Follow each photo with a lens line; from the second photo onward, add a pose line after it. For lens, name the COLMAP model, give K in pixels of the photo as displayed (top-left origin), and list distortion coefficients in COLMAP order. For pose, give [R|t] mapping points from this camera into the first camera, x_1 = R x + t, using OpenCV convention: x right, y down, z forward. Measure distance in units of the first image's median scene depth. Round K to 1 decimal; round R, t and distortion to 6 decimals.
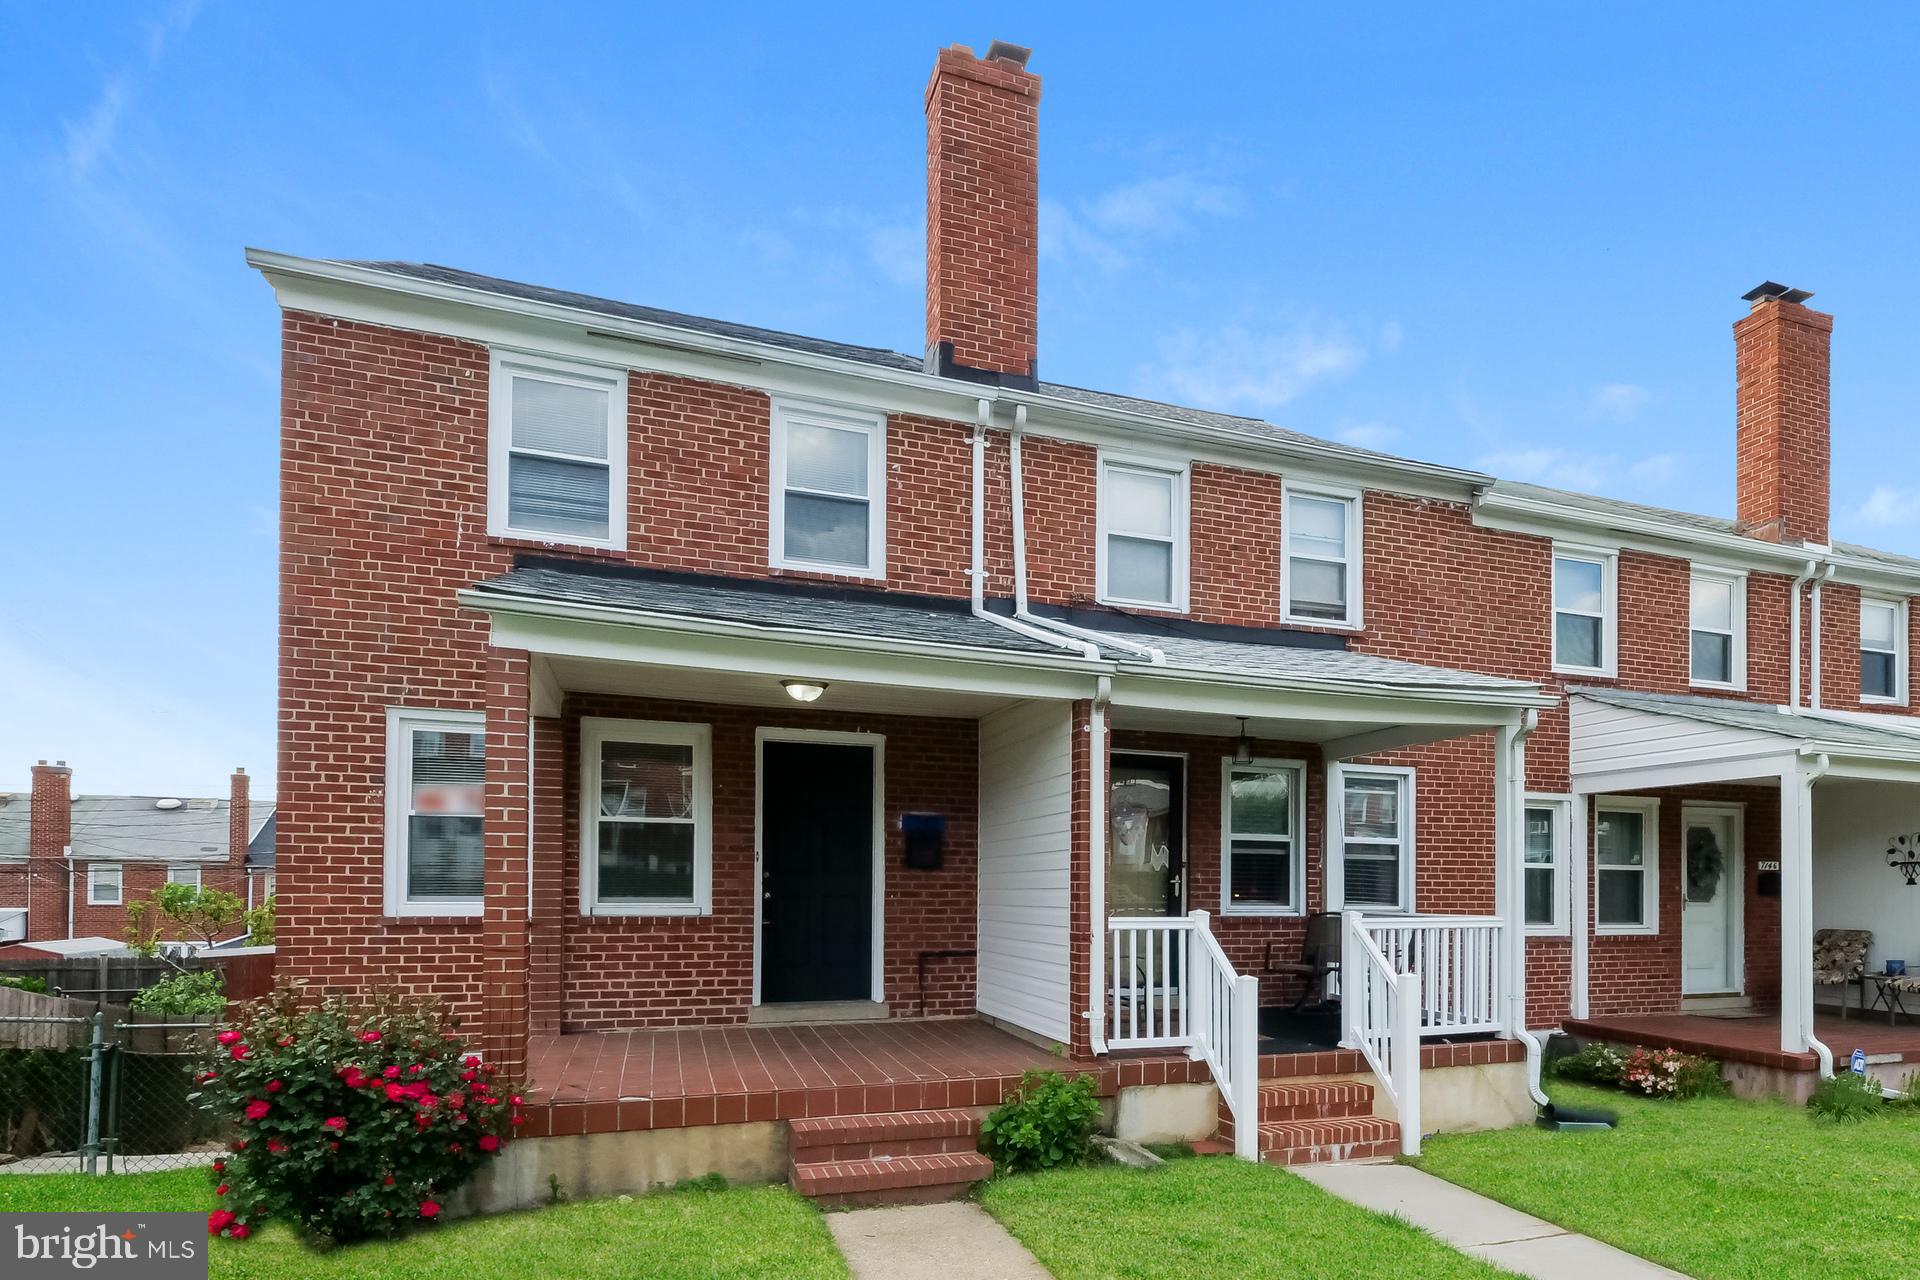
lens RADIAL K [[777.4, 0, 961.9], [0, 777.4, 574.7], [0, 0, 1]] dist [0.002265, -0.000820]
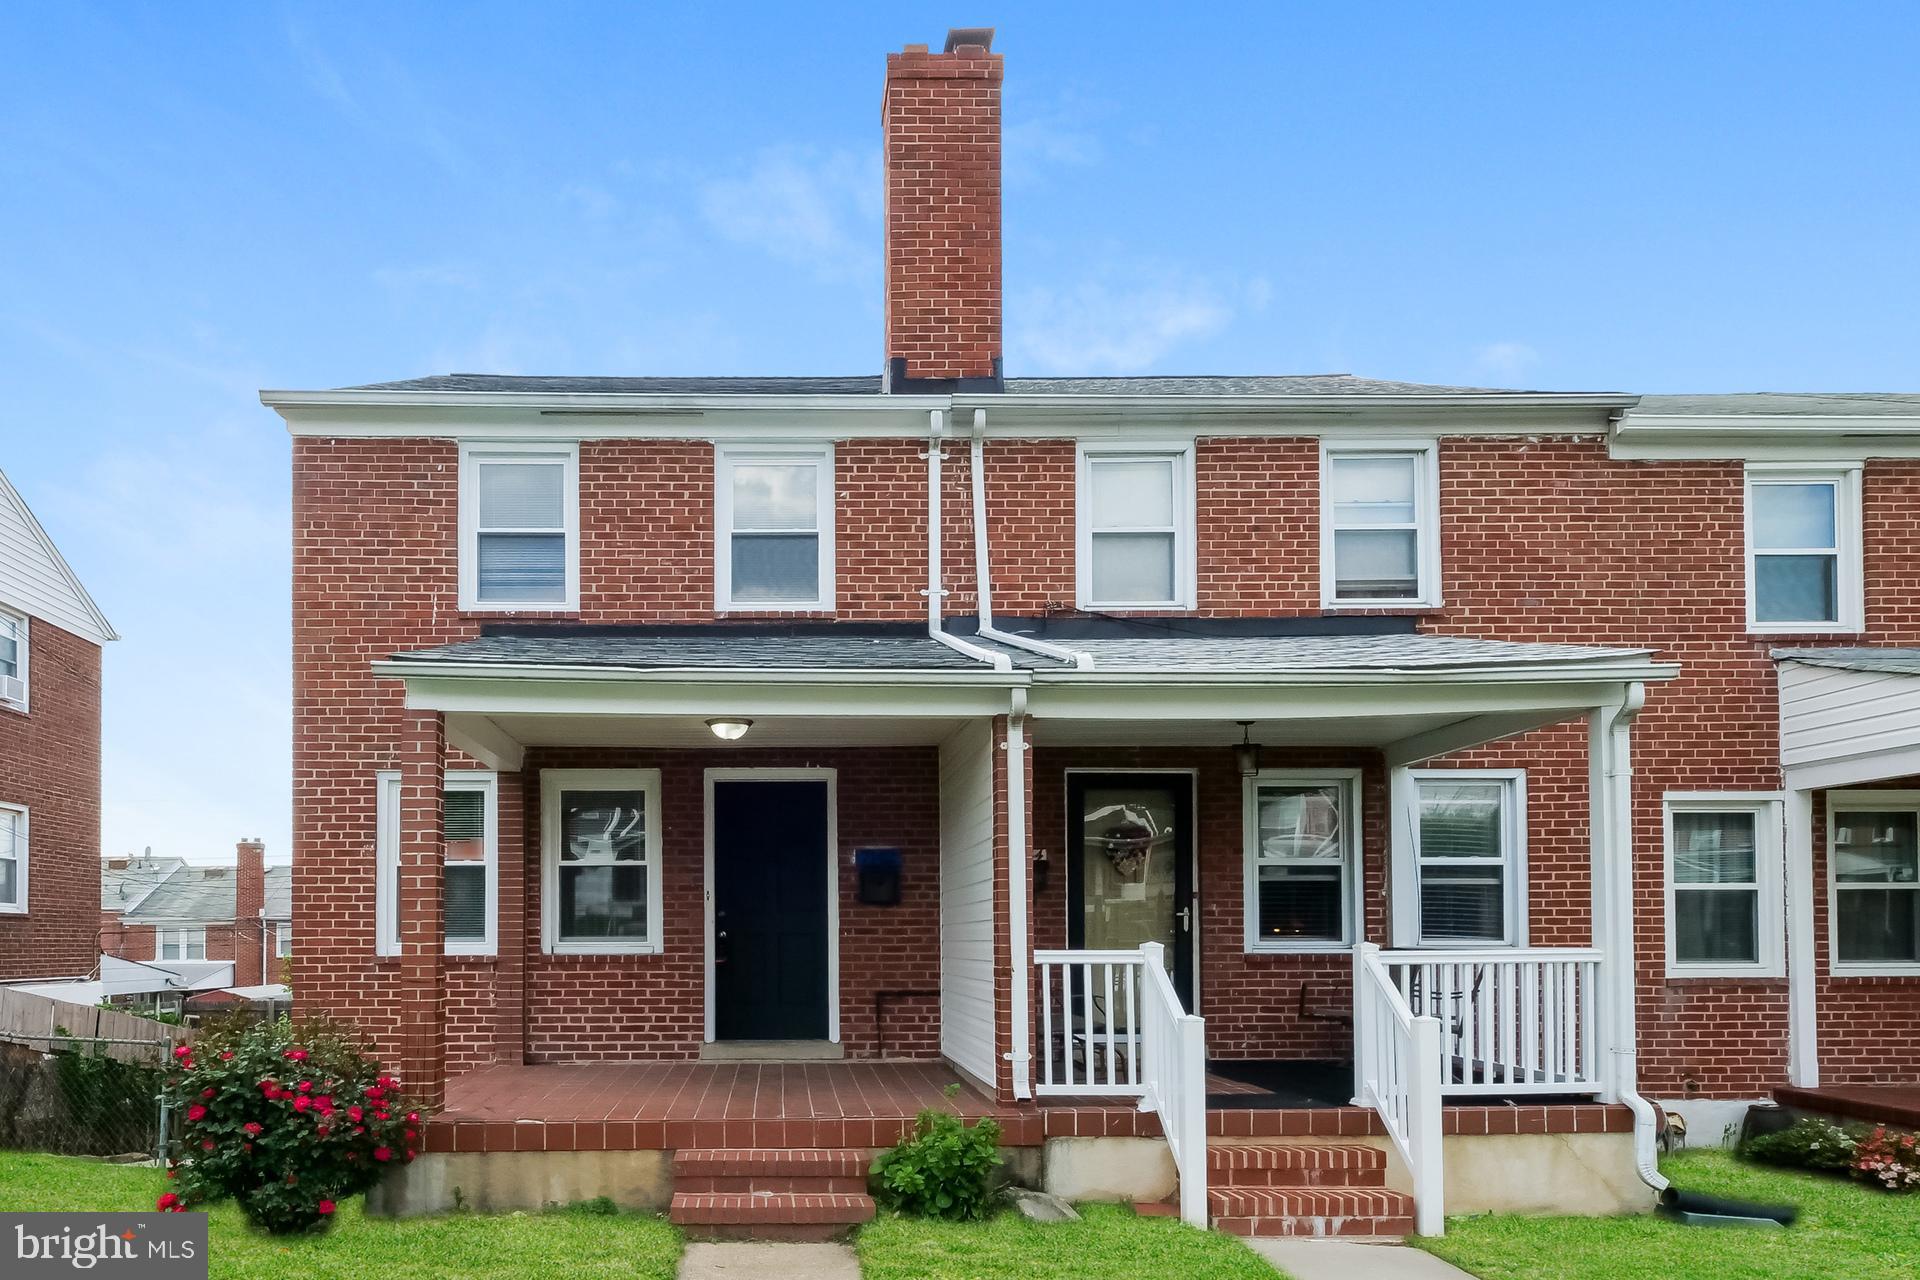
lens RADIAL K [[826.0, 0, 948.3], [0, 826.0, 604.2], [0, 0, 1]] dist [0.006273, -0.003077]
pose [[0.963041, -0.114282, -0.243909, 0.328980], [0.112516, 0.993424, -0.021210, 0.040928], [0.244729, -0.007018, 0.969566, 0.033089]]
